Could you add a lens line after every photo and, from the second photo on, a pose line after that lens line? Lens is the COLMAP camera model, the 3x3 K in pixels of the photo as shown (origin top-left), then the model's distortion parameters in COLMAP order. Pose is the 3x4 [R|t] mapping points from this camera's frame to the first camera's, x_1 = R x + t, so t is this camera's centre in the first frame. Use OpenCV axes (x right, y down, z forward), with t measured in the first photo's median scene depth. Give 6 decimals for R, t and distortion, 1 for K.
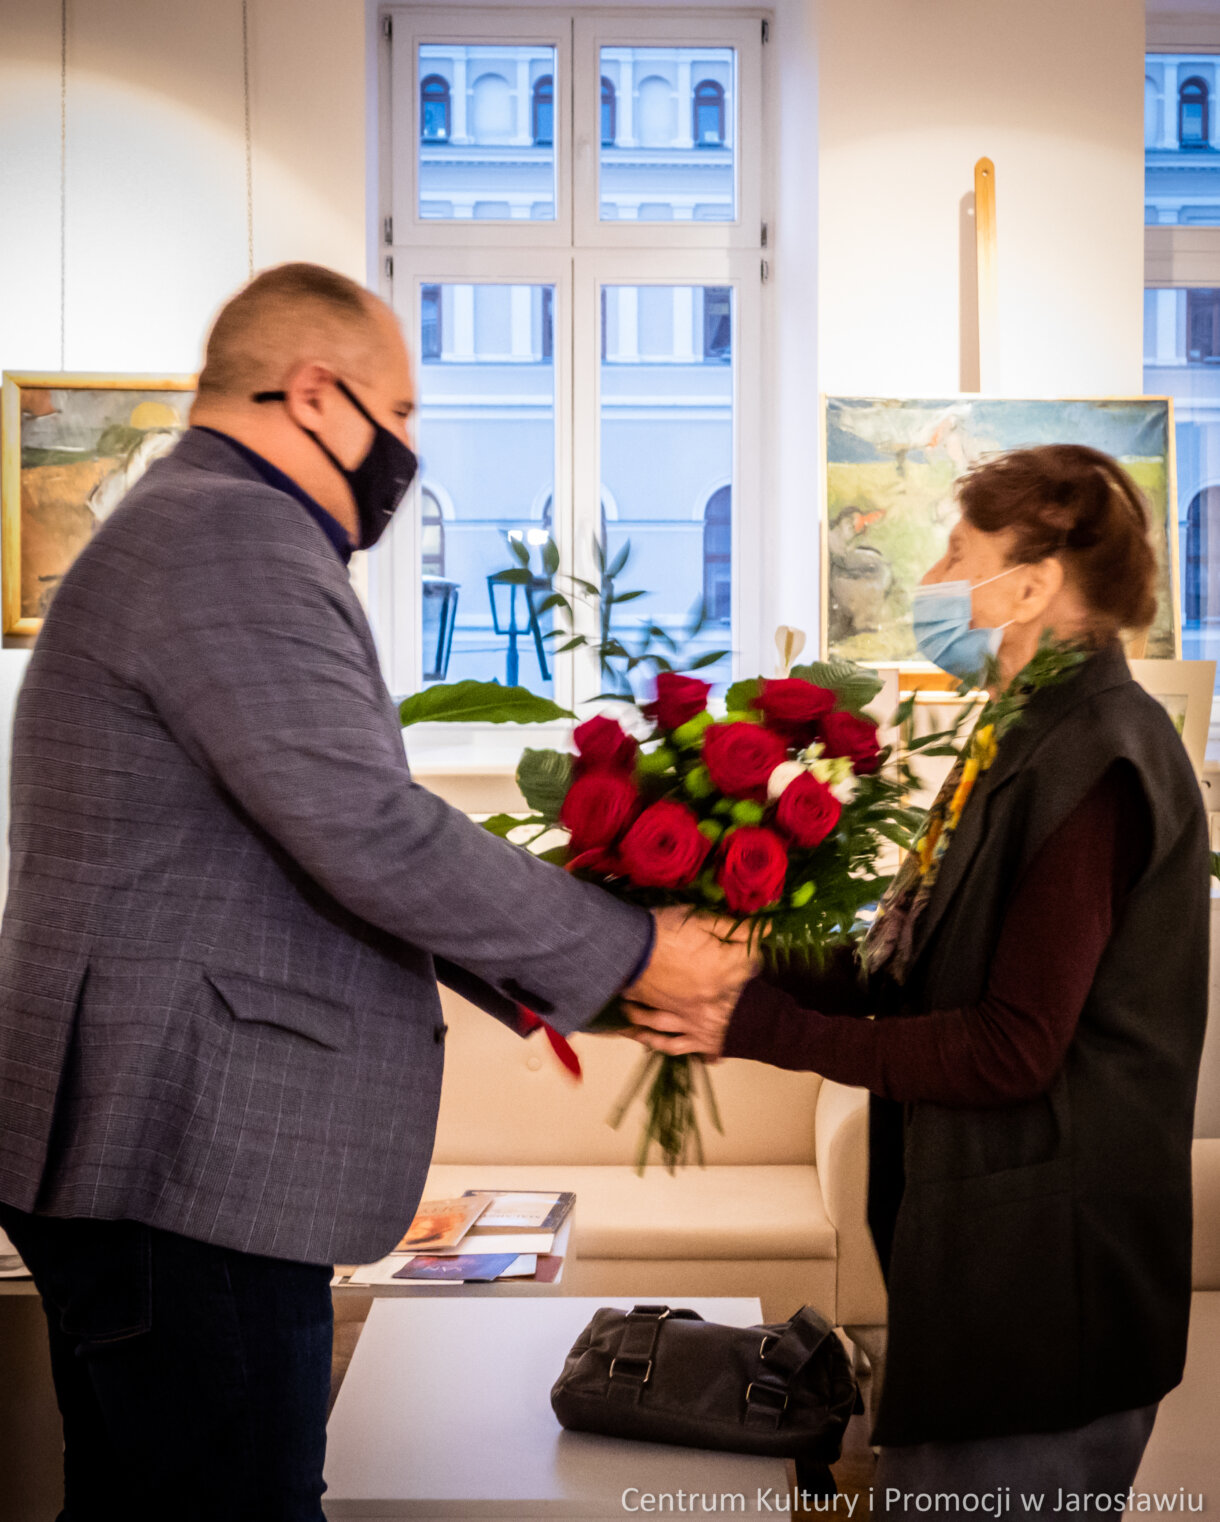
lens RADIAL K [[2903.2, 0, 608.9], [0, 2903.2, 760.8], [0, 0, 1]] dist [0.007424, 0.000000]
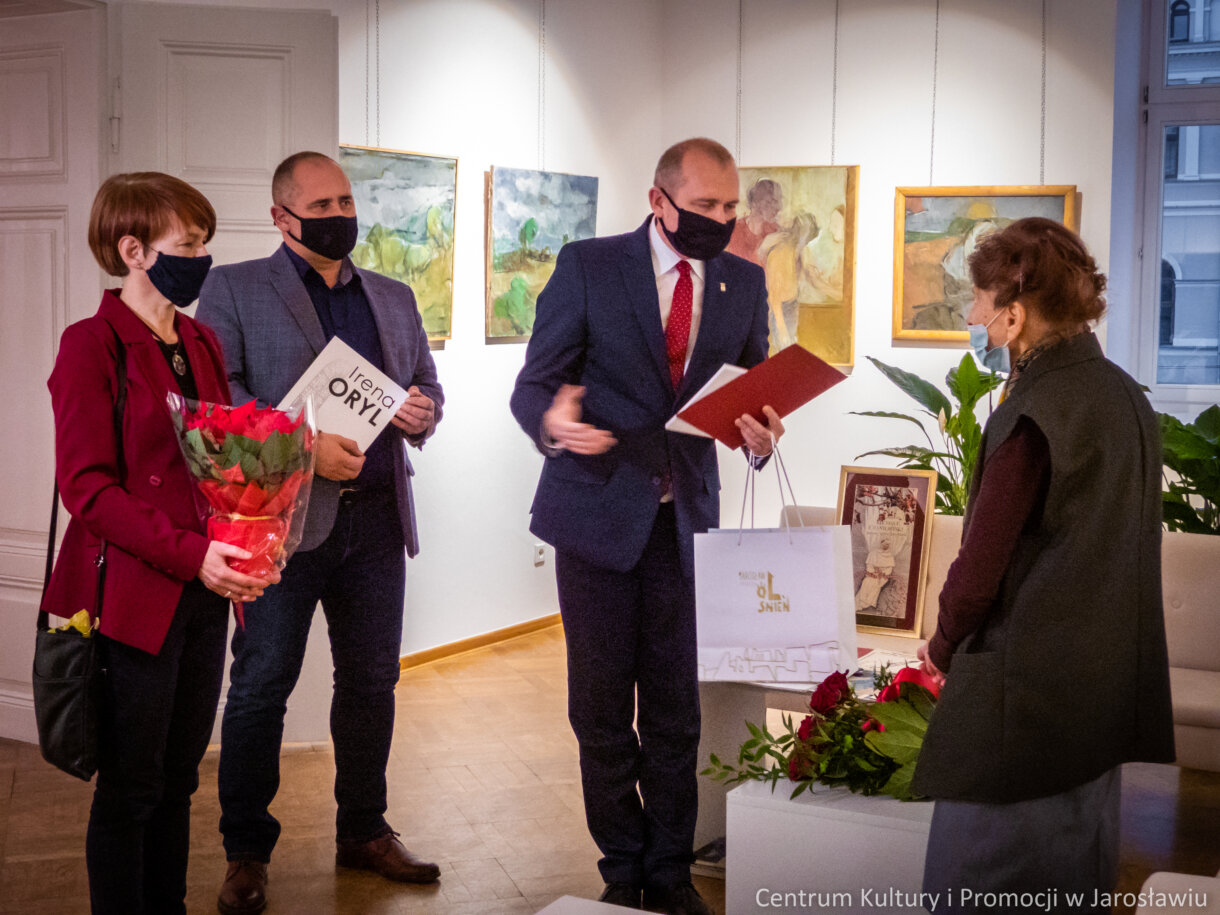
lens RADIAL K [[1739.9, 0, 614.1], [0, 1739.9, 451.2], [0, 0, 1]] dist [-0.013577, 0.000000]
pose [[0.892906, 0.039880, -0.448474, 0.116824], [-0.031655, 0.999165, 0.025825, 0.002137], [0.449130, -0.008863, 0.893423, -0.007175]]
